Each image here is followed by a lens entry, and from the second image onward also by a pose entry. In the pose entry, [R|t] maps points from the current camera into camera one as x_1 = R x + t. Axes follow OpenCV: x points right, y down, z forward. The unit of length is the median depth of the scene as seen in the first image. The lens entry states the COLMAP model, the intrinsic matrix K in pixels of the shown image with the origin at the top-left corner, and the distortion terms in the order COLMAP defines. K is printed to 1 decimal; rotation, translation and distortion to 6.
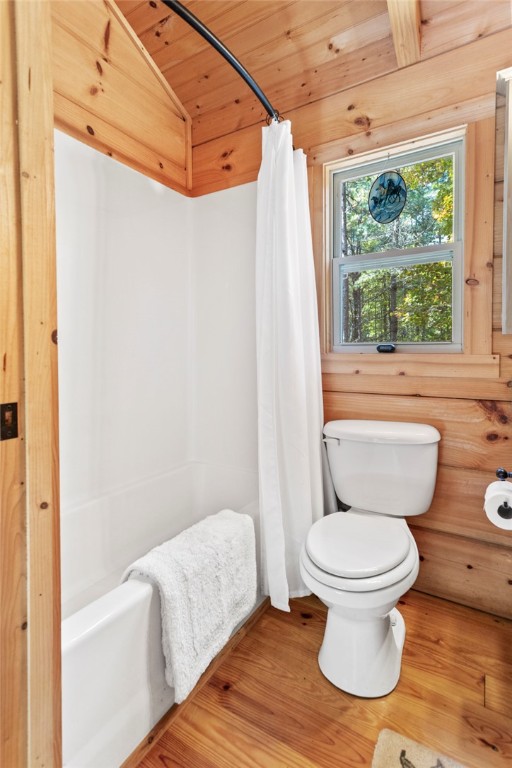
lens RADIAL K [[371.2, 0, 252.4], [0, 371.2, 353.2], [0, 0, 1]] dist [-0.005845, 0.001913]
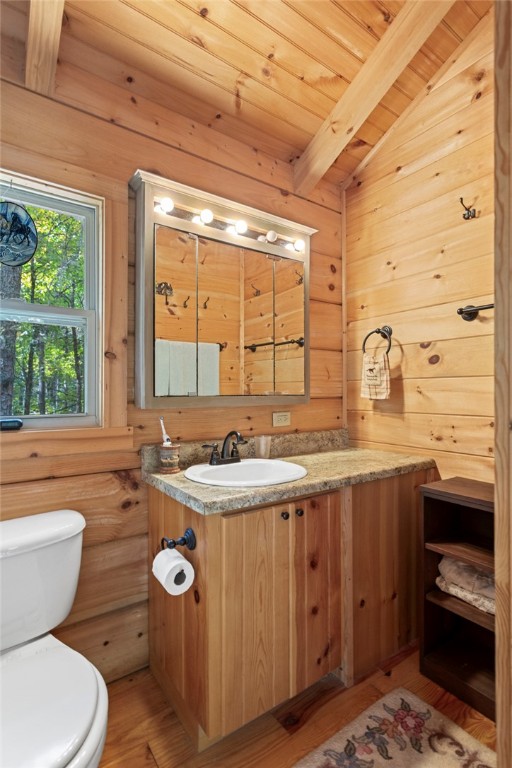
lens RADIAL K [[371.2, 0, 255.1], [0, 371.2, 384.5], [0, 0, 1]] dist [-0.005845, 0.001913]
pose [[0.376737, 0.024954, 0.925984, -0.192422], [0.011157, 0.999442, -0.031473, -0.075900], [-0.926253, 0.022188, 0.376248, 0.254718]]
